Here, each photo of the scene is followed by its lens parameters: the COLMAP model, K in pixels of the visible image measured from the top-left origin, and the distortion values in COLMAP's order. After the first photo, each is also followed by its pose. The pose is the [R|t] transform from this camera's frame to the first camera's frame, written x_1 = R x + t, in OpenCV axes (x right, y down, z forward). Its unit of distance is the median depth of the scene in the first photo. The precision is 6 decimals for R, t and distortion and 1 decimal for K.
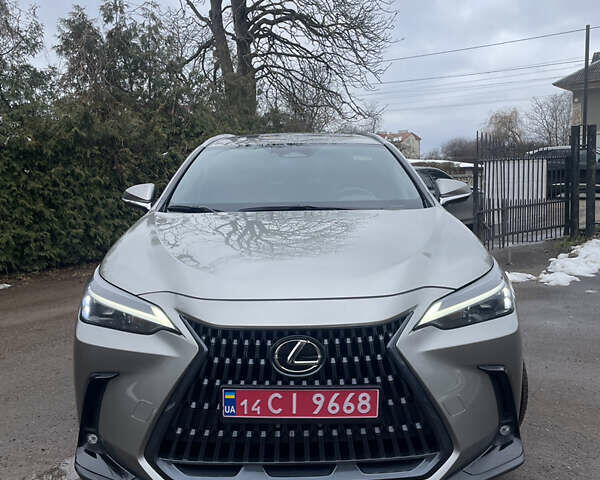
lens RADIAL K [[670.4, 0, 315.7], [0, 670.4, 238.8], [0, 0, 1]] dist [0.178127, -0.381077]
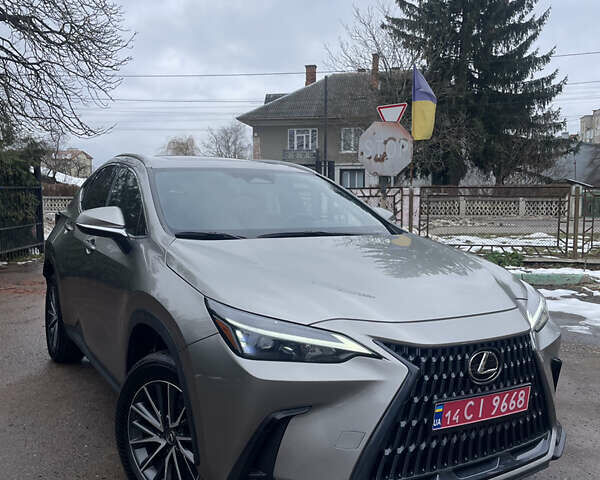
lens RADIAL K [[670.4, 0, 315.7], [0, 670.4, 238.8], [0, 0, 1]] dist [0.178127, -0.381077]
pose [[0.826408, -0.010301, 0.562977, -0.858275], [0.028219, 0.999334, -0.023138, -0.019518], [-0.562364, 0.035008, 0.826148, 0.197481]]
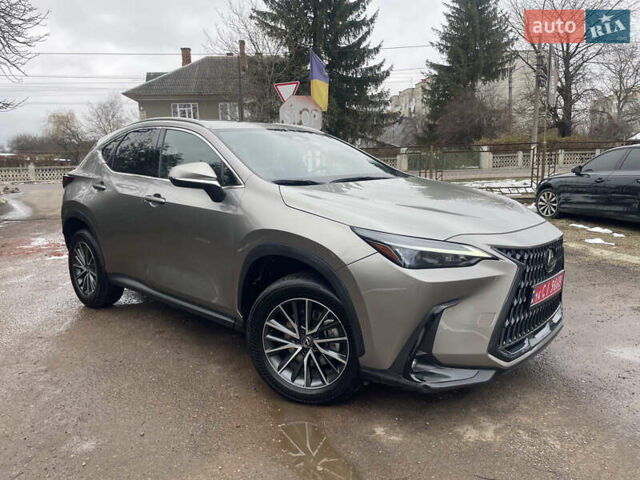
lens RADIAL K [[536.4, 0, 322.9], [0, 536.4, 242.8], [0, 0, 1]] dist [0.129069, -0.171634]
pose [[0.602674, -0.114779, 0.789690, -1.305217], [0.087863, 0.993129, 0.077293, -0.012122], [-0.793136, 0.022802, 0.608618, 0.600333]]
